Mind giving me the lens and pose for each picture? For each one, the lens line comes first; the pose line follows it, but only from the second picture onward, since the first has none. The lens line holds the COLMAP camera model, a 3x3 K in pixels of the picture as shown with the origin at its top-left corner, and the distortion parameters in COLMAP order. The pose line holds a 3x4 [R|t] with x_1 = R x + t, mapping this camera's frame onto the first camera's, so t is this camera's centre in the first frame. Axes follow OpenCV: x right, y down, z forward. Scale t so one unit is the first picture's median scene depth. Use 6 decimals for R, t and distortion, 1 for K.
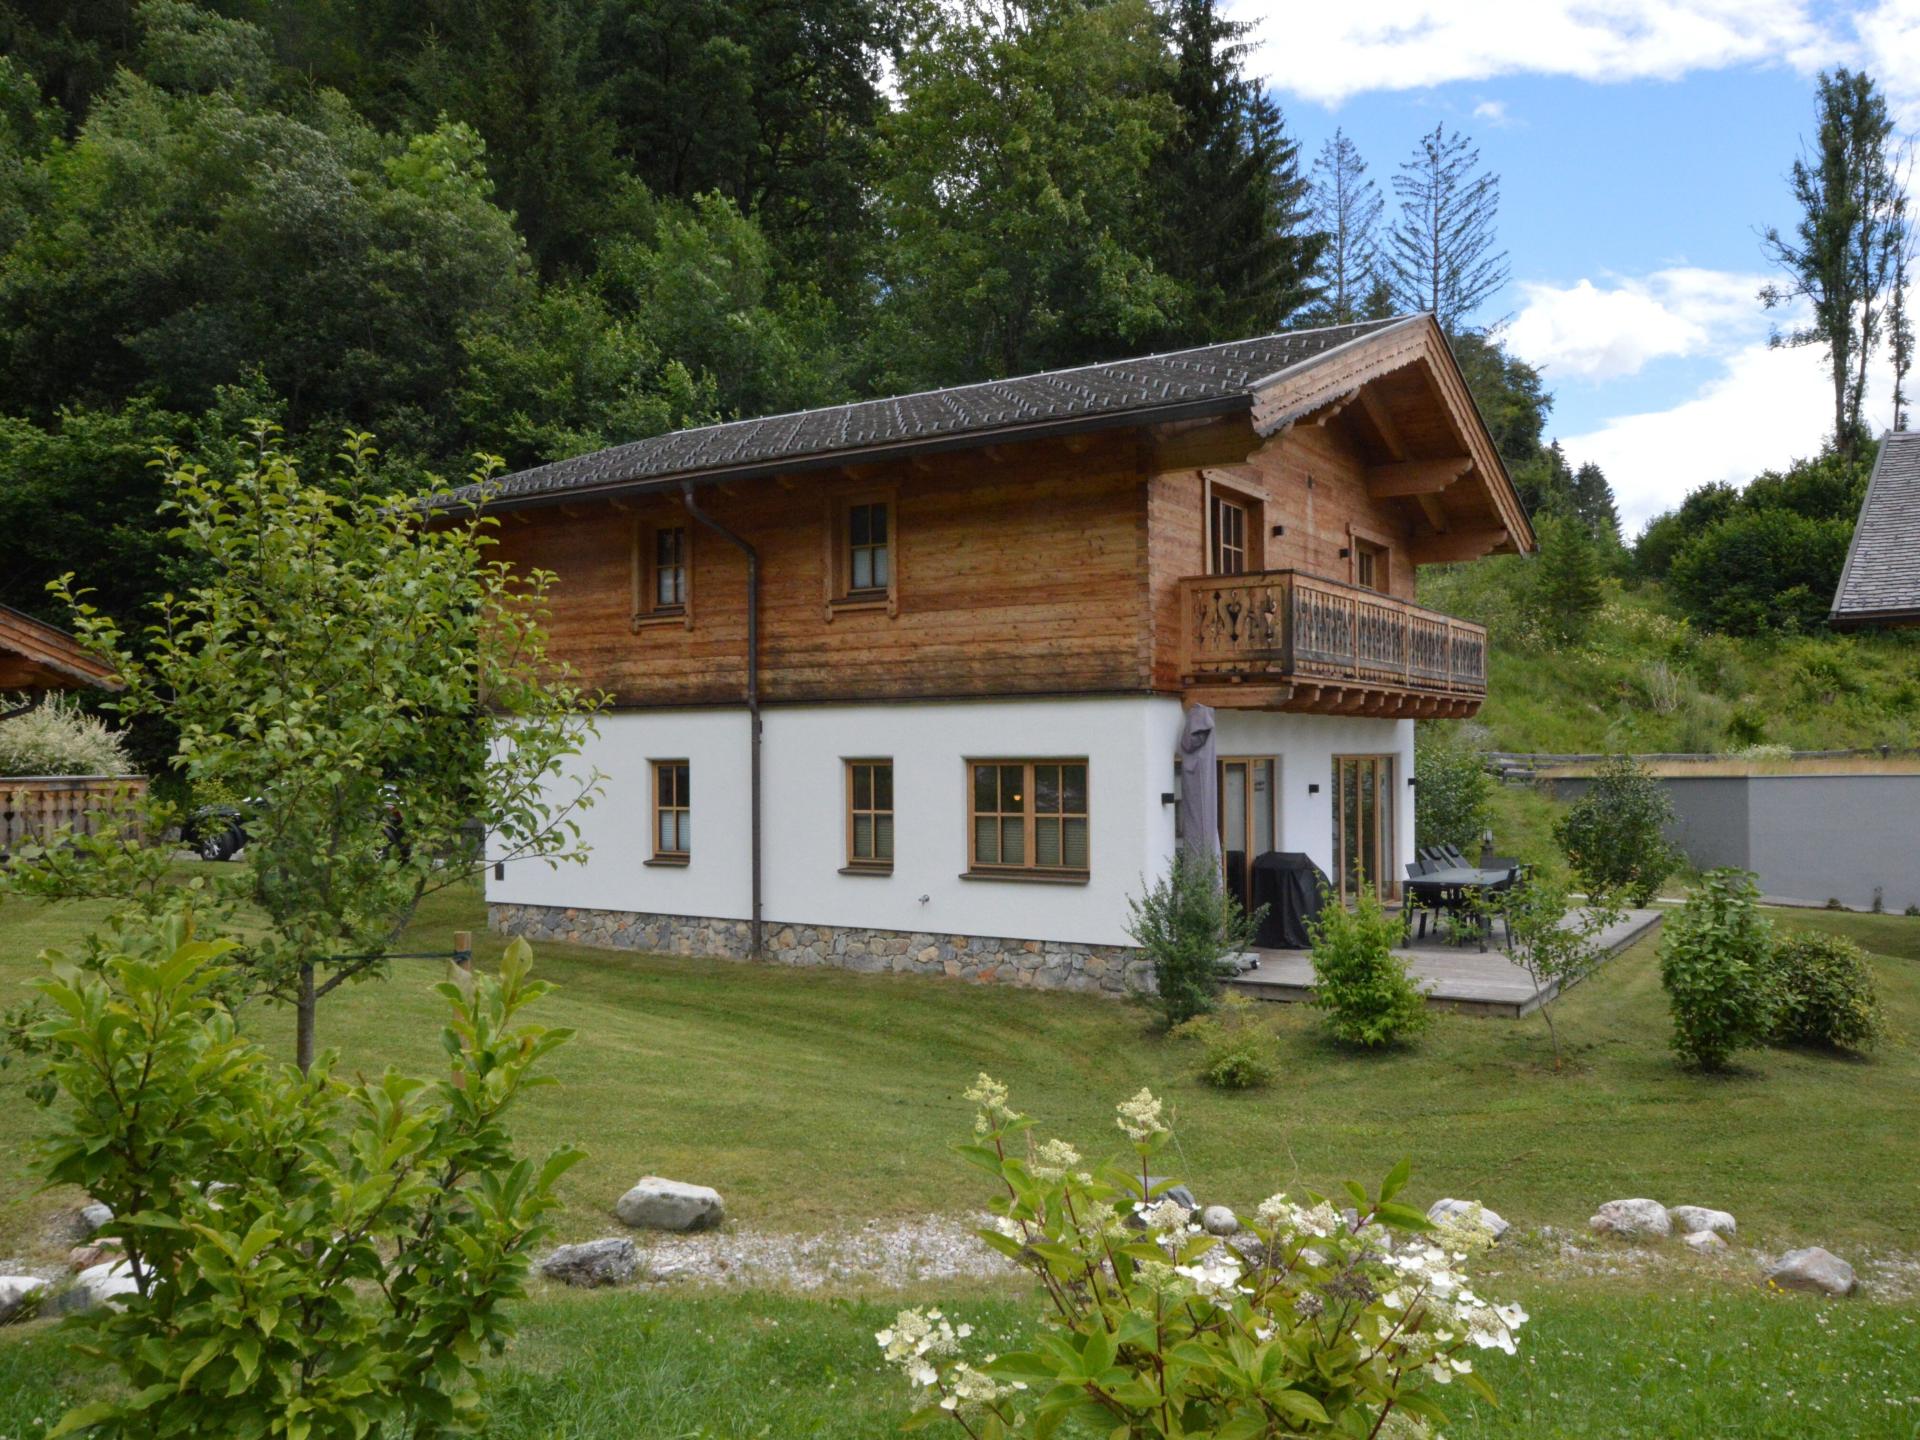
lens RADIAL K [[1483.7, 0, 958.6], [0, 1483.7, 732.6], [0, 0, 1]] dist [0.010013, 0.002317]
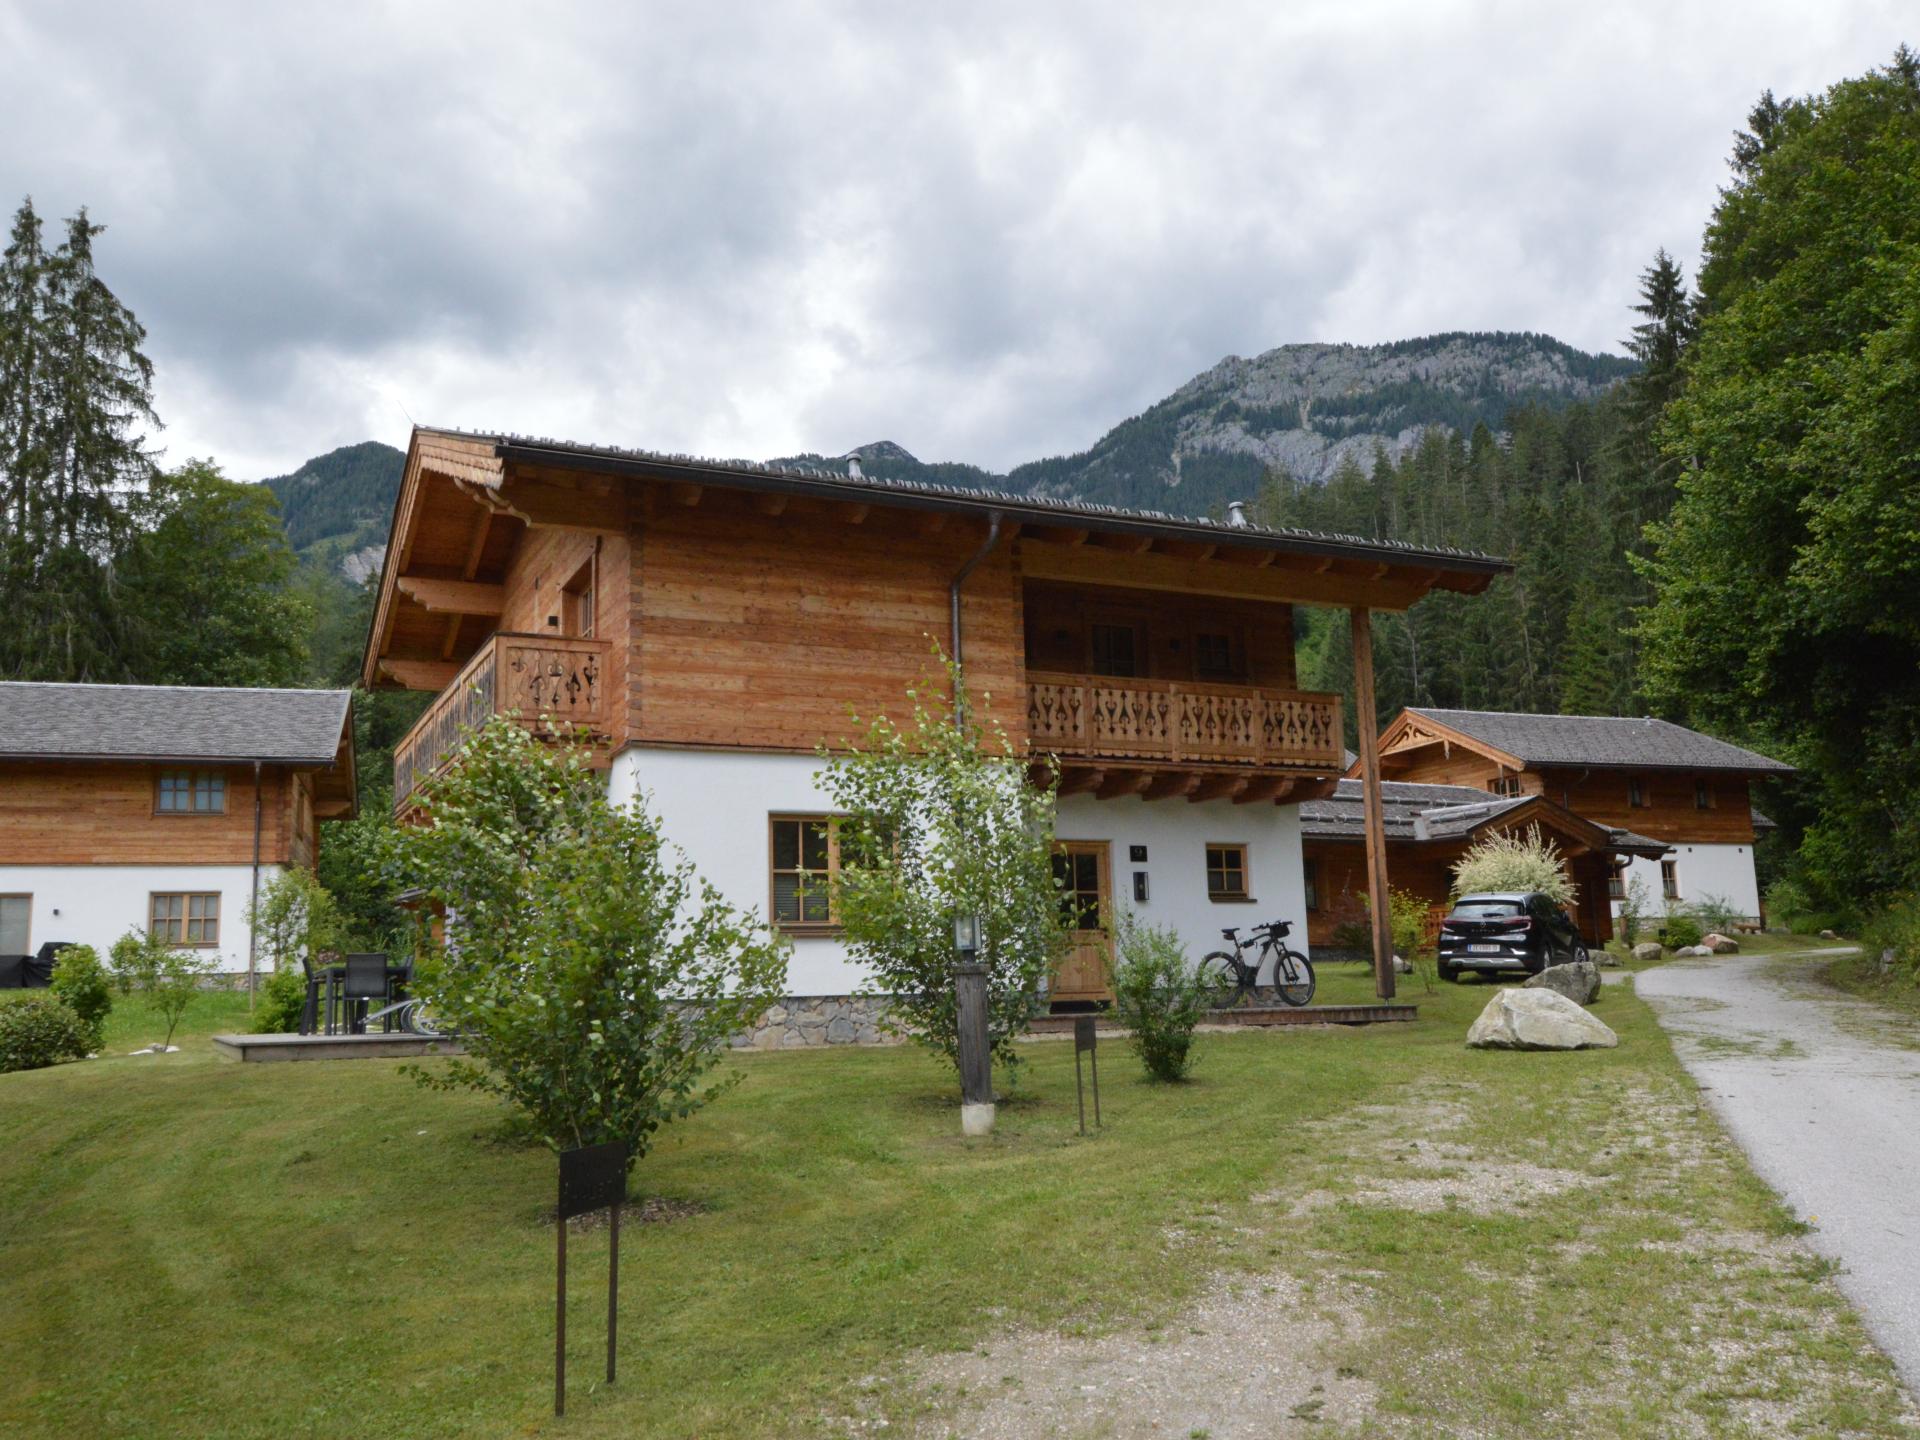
lens RADIAL K [[1622.4, 0, 950.8], [0, 1622.4, 718.0], [0, 0, 1]] dist [-0.009740, 0.003304]
pose [[-0.515425, -0.129671, -0.847067, 1.076946], [0.041954, 0.983481, -0.176082, 0.135148], [0.855907, -0.126295, -0.501470, 1.896142]]
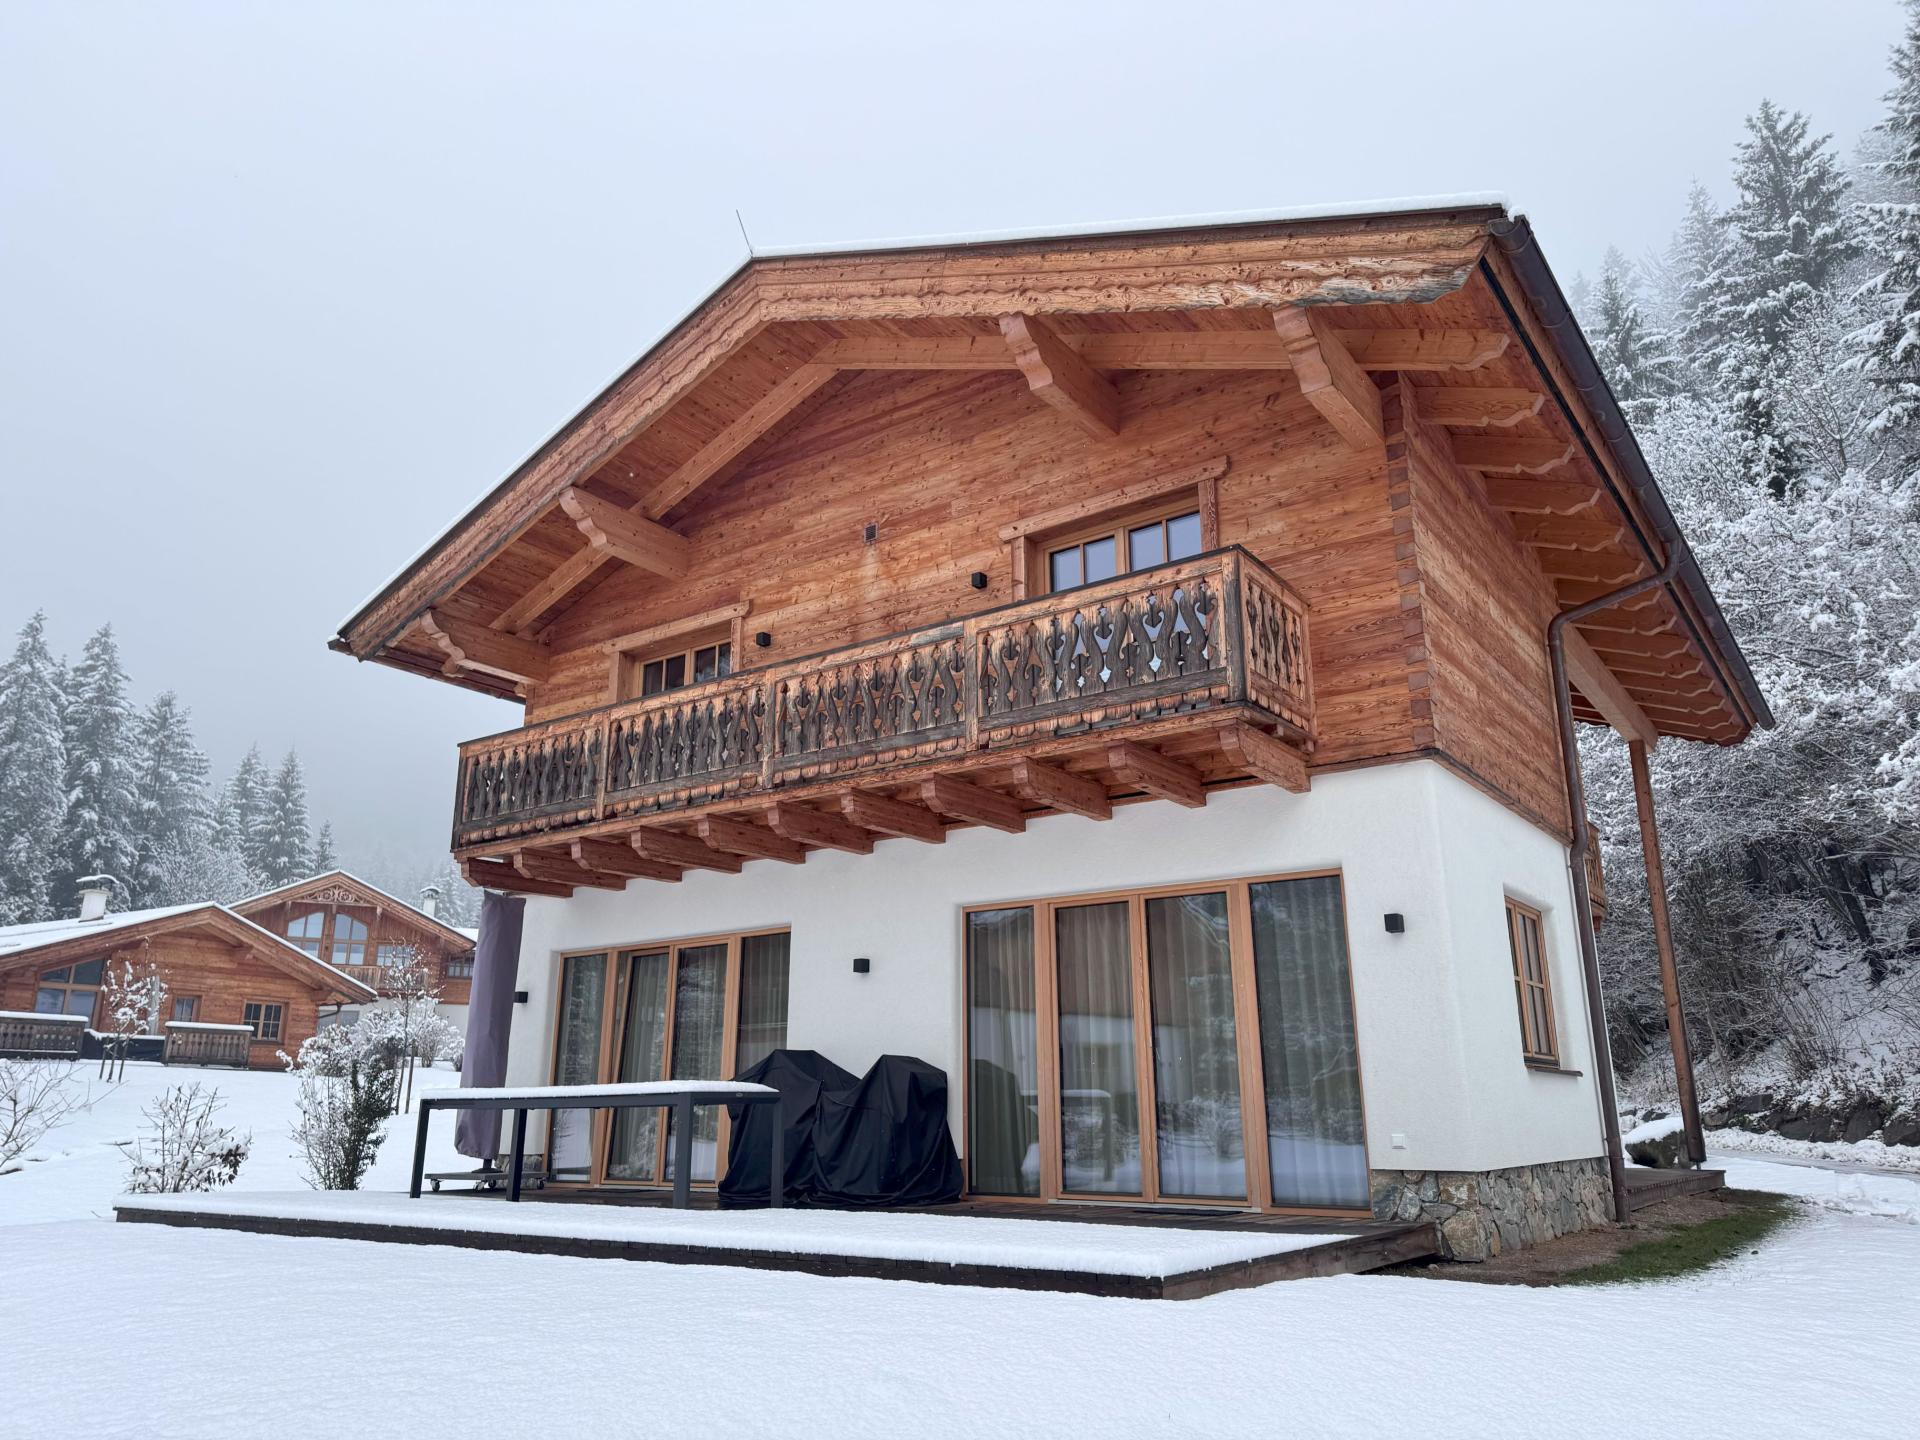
lens RADIAL K [[1322.4, 0, 974.6], [0, 1322.4, 729.8], [0, 0, 1]] dist [0.079029, -0.087699]
pose [[-0.032755, -0.267813, -0.962914, 0.875944], [0.022759, 0.962981, -0.268606, 0.100980], [0.999204, -0.030713, -0.025447, 1.131219]]
